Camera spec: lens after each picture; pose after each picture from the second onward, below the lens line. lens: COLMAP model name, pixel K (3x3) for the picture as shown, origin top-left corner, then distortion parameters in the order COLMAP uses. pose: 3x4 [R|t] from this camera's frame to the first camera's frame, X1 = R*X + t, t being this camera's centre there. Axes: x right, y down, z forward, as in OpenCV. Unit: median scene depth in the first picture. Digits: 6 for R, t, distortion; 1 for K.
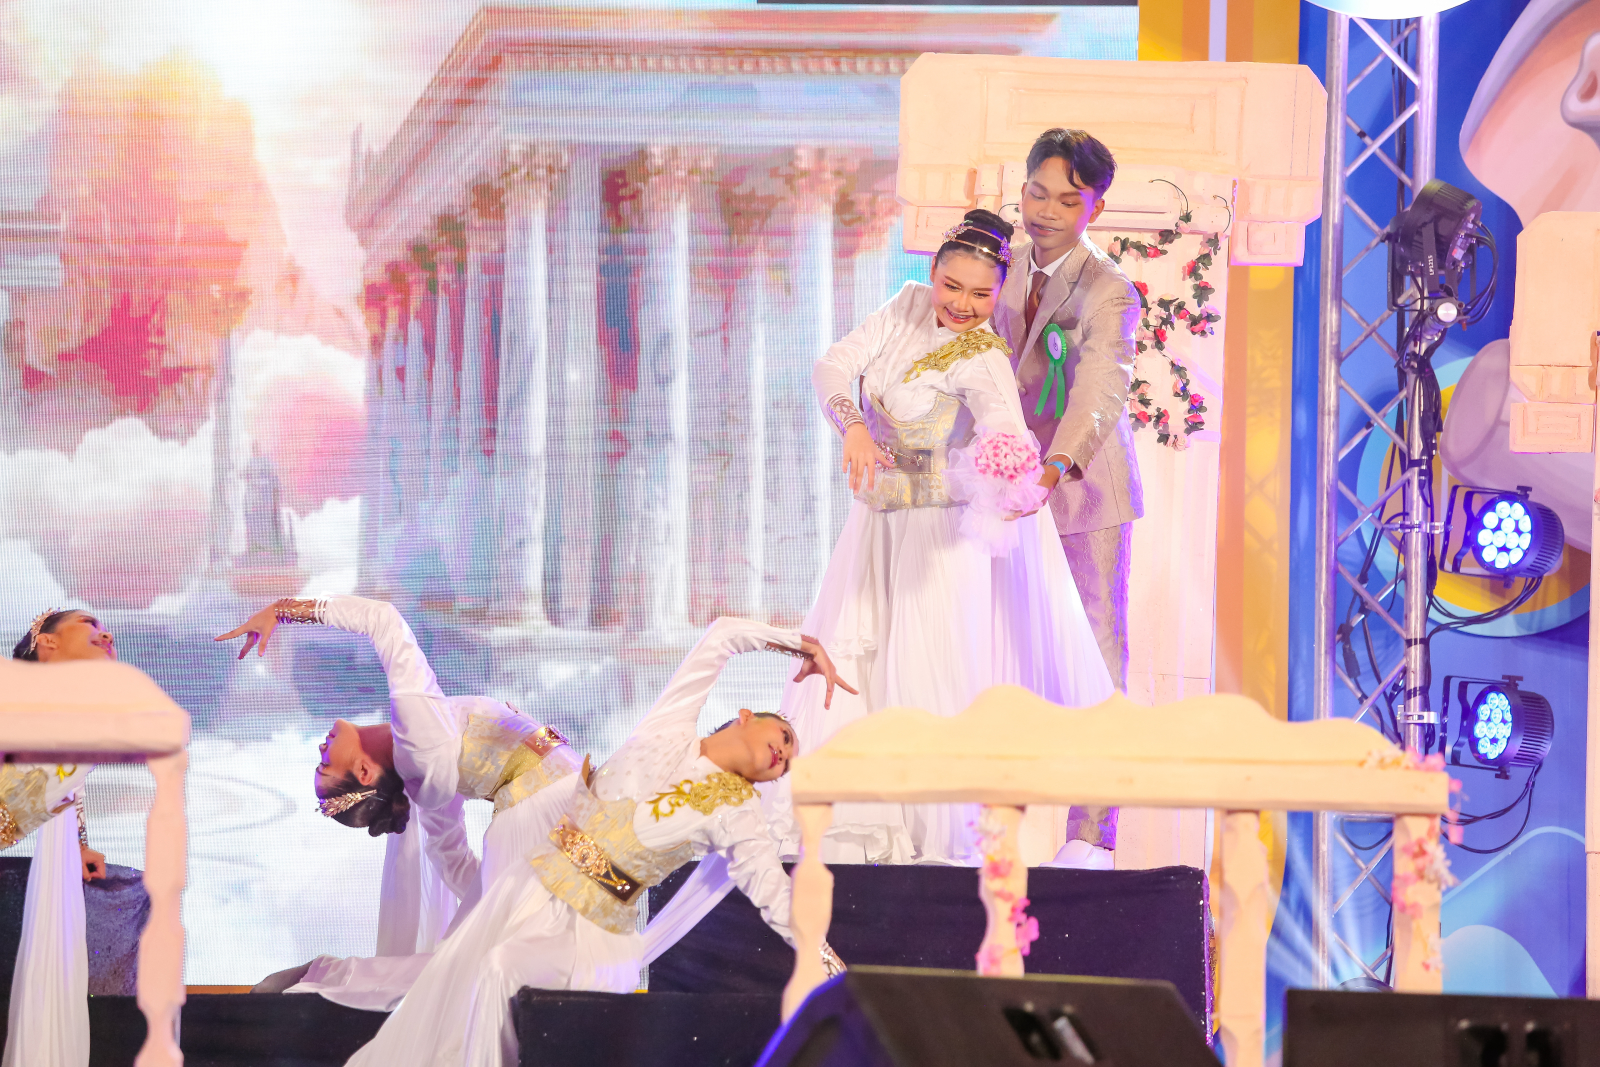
lens RADIAL K [[7984.6, 0, 808.9], [0, 7984.6, 537.5], [0, 0, 1]] dist [1.592020, 0.000000]
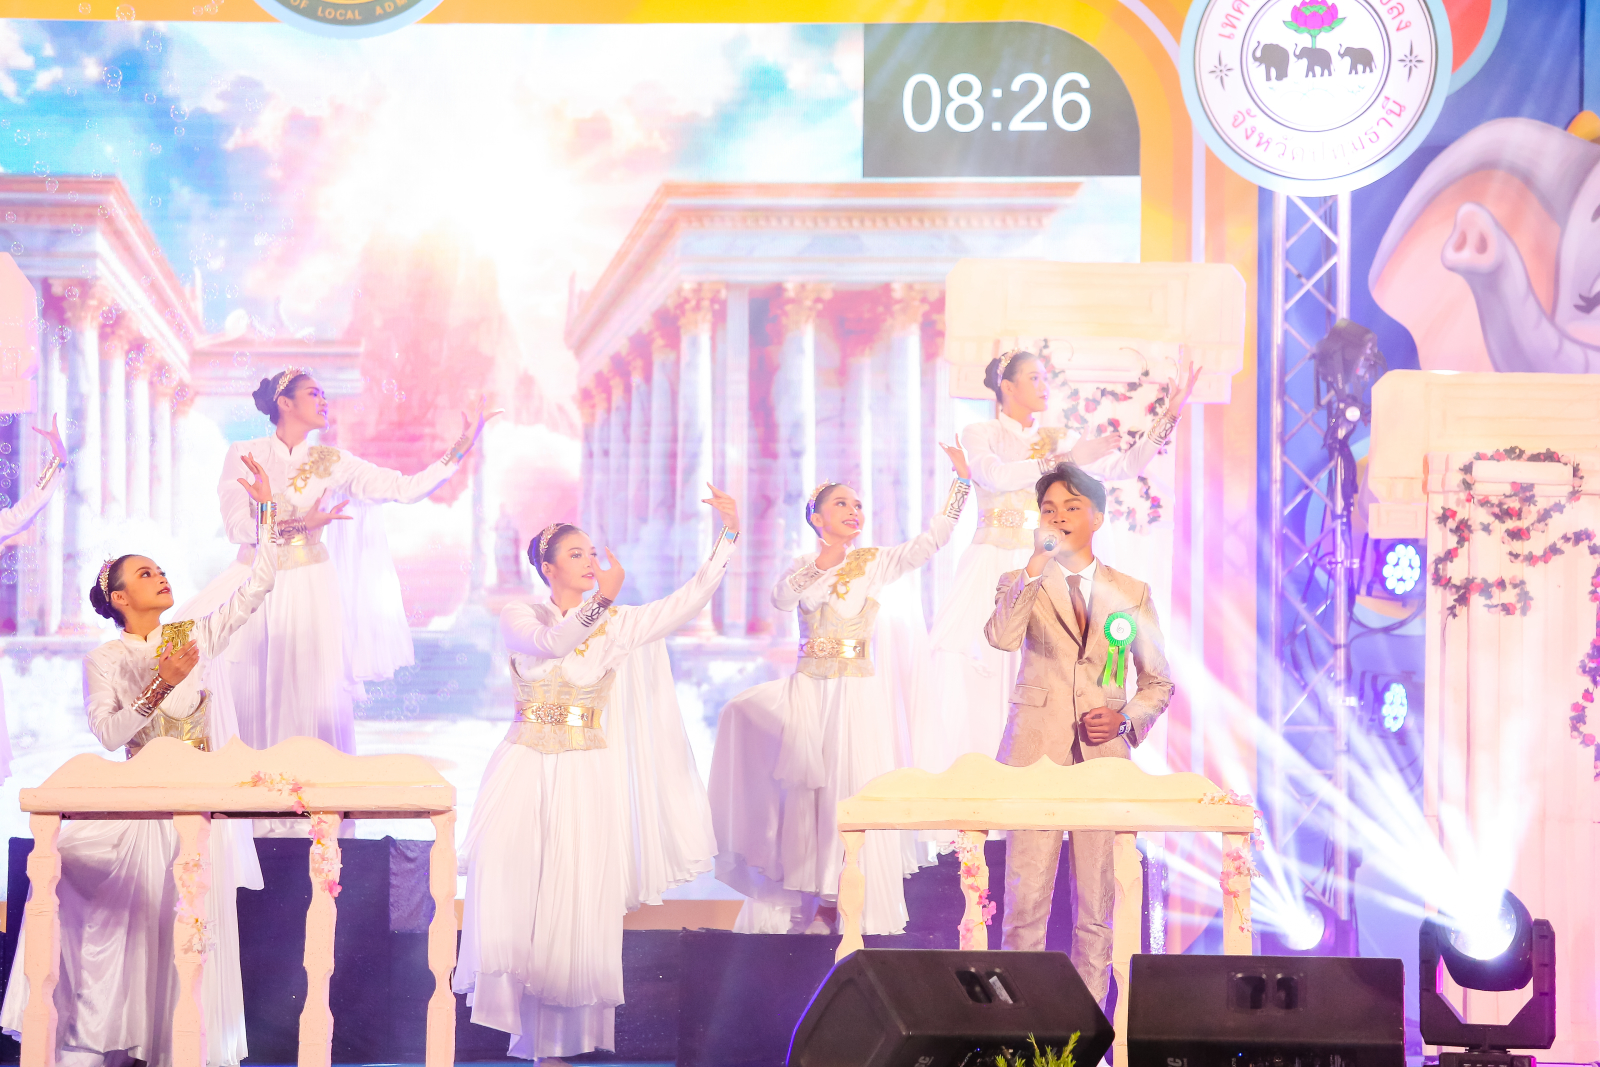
lens RADIAL K [[7745.9, 0, 796.0], [0, 7745.9, 530.8], [0, 0, 1]] dist [1.147922, 0.000000]
pose [[0.999349, -0.014078, -0.033205, 0.025502], [0.014900, 0.999585, 0.024658, -0.039475], [0.032844, -0.025137, 0.999144, -0.323985]]
